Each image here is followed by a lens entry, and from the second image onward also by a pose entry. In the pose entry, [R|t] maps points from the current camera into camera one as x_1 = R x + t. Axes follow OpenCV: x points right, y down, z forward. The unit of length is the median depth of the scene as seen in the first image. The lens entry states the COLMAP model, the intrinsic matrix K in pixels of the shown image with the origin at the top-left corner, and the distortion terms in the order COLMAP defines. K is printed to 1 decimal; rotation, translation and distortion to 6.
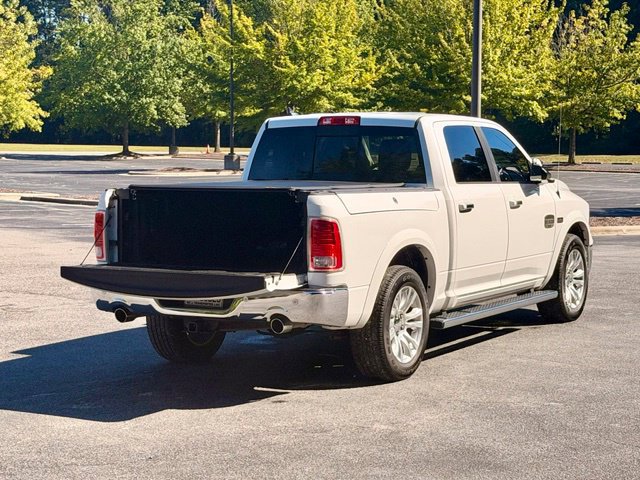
lens RADIAL K [[1413.7, 0, 331.9], [0, 1413.7, 241.2], [0, 0, 1]] dist [0.136780, 0.437971]
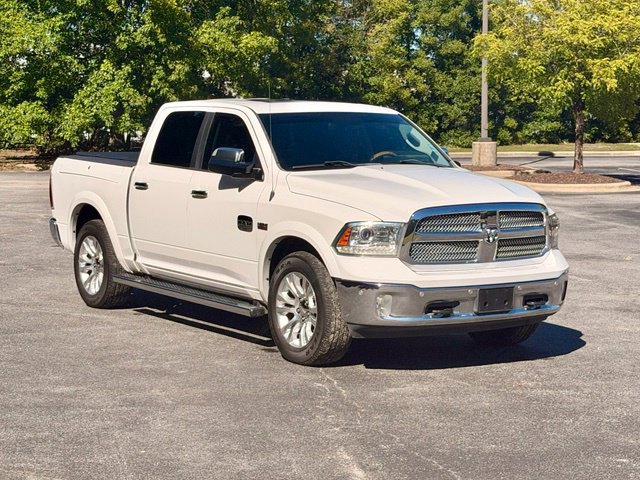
lens RADIAL K [[1413.7, 0, 331.9], [0, 1413.7, 241.2], [0, 0, 1]] dist [0.136780, 0.437971]
pose [[-0.466877, 0.085927, -0.880138, 0.817493], [-0.063865, 0.989393, 0.130471, -0.109399], [0.882013, 0.117123, -0.456437, 1.338109]]
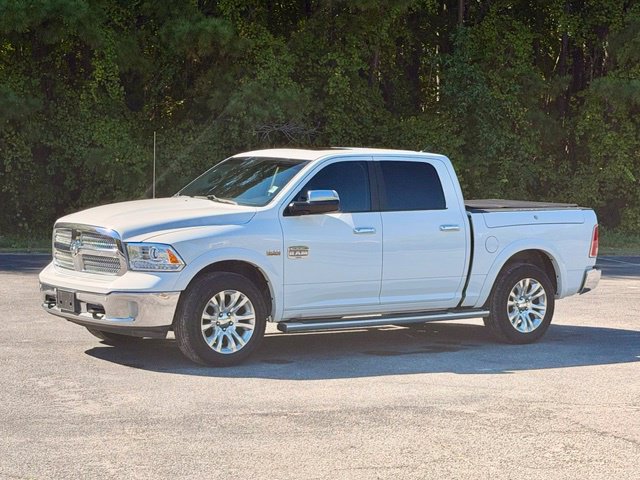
lens RADIAL K [[1413.7, 0, 331.9], [0, 1413.7, 241.2], [0, 0, 1]] dist [0.136780, 0.437971]
pose [[-0.910597, -0.060048, 0.408909, -0.389967], [-0.004730, 0.990838, 0.134970, -0.151485], [-0.413268, 0.120969, -0.902539, 1.837090]]
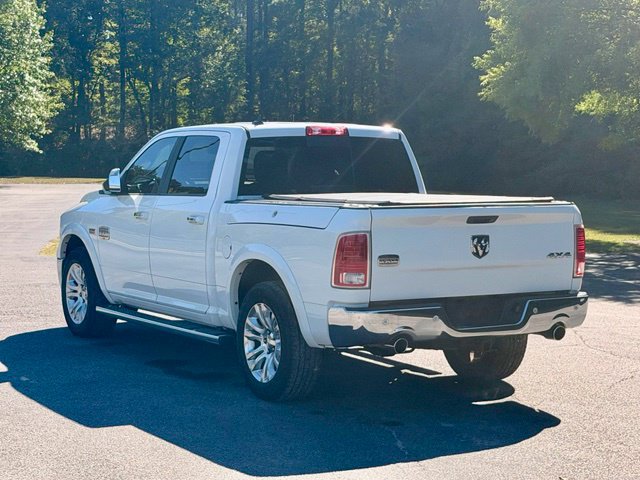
lens RADIAL K [[1413.7, 0, 331.9], [0, 1413.7, 241.2], [0, 0, 1]] dist [0.136780, 0.437971]
pose [[0.514975, -0.052024, 0.855625, -0.688881], [0.054711, 0.998116, 0.027759, -0.030460], [-0.855457, 0.032517, 0.516852, 0.415363]]
